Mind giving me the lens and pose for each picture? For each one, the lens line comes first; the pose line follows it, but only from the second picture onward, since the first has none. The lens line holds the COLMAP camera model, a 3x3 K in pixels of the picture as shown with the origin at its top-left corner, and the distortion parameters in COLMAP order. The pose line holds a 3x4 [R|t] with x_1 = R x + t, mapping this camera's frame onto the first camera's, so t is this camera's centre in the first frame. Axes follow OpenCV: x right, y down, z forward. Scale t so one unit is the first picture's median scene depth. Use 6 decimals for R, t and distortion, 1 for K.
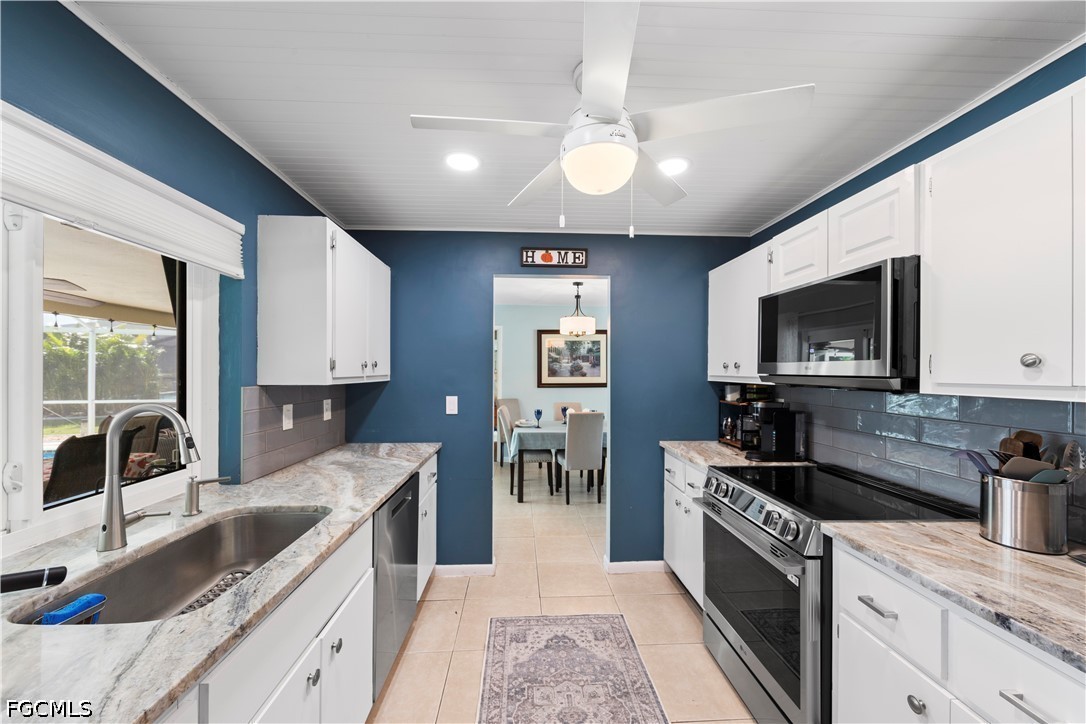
lens RADIAL K [[415.6, 0, 542.2], [0, 415.6, 370.7], [0, 0, 1]] dist [0.001514, -0.000882]
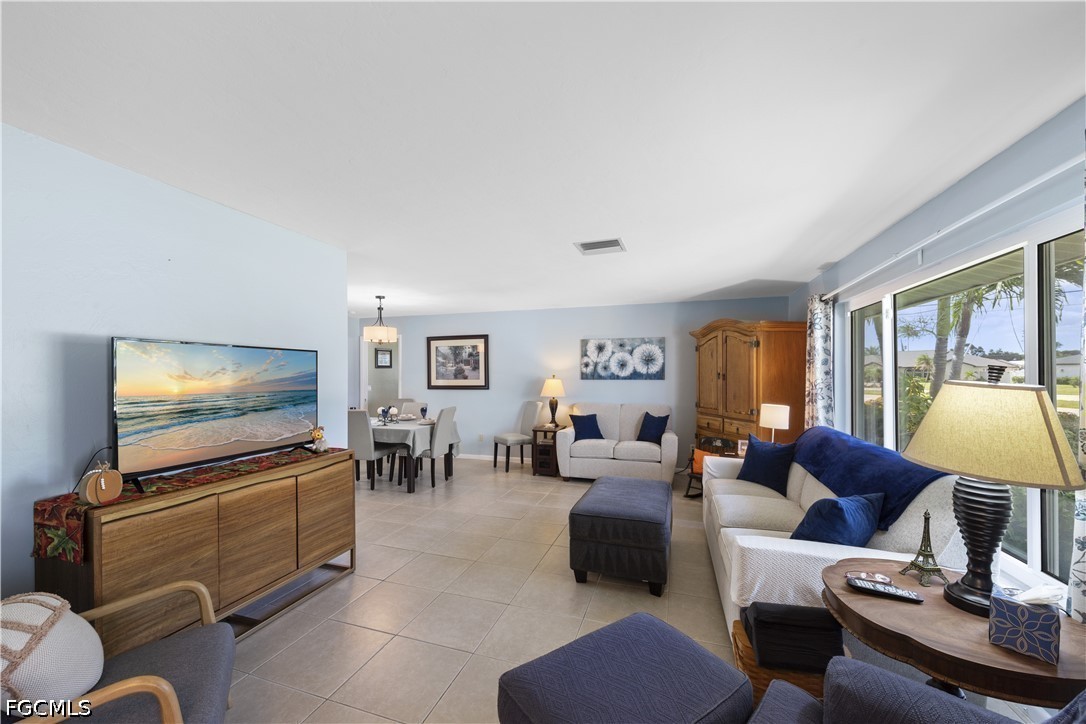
lens RADIAL K [[415.6, 0, 538.7], [0, 415.6, 371.3], [0, 0, 1]] dist [0.001514, -0.000882]
pose [[0.930066, -0.005666, -0.367350, 1.524965], [0.004429, 0.999981, -0.004212, -0.002583], [0.367367, 0.002291, 0.930073, 0.193556]]
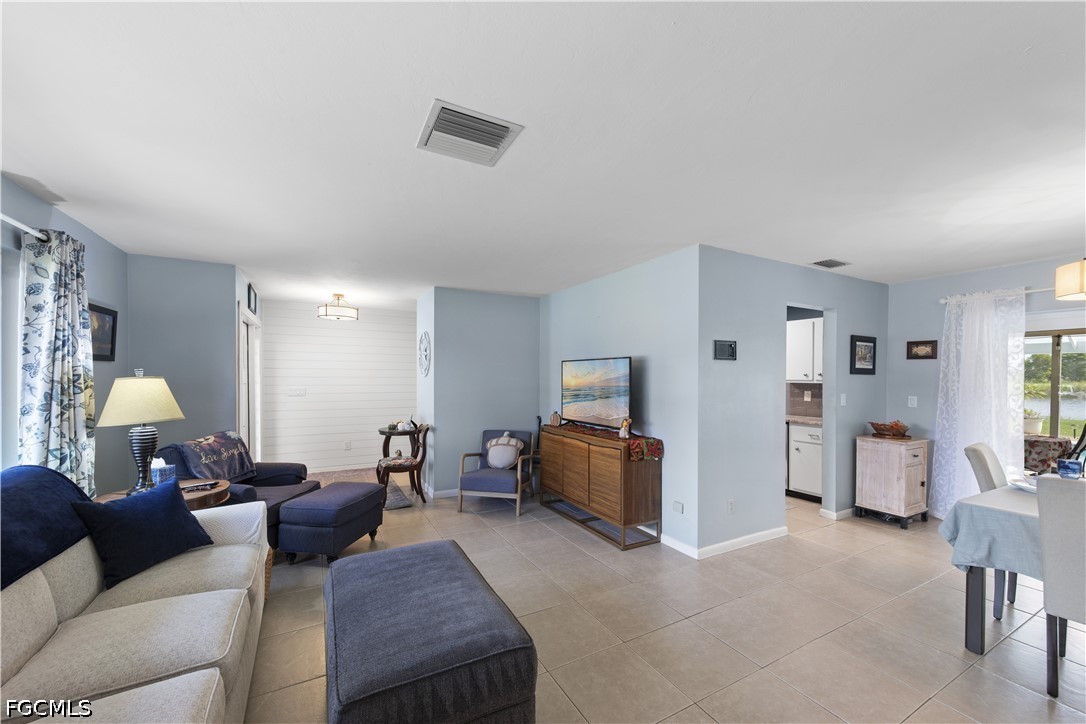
lens RADIAL K [[415.6, 0, 533.3], [0, 415.6, 377.2], [0, 0, 1]] dist [0.001514, -0.000882]
pose [[-0.908827, -0.003569, -0.417158, 1.428854], [-0.002337, 0.999991, -0.003464, 0.008833], [0.417167, -0.002173, -0.908827, 1.946850]]
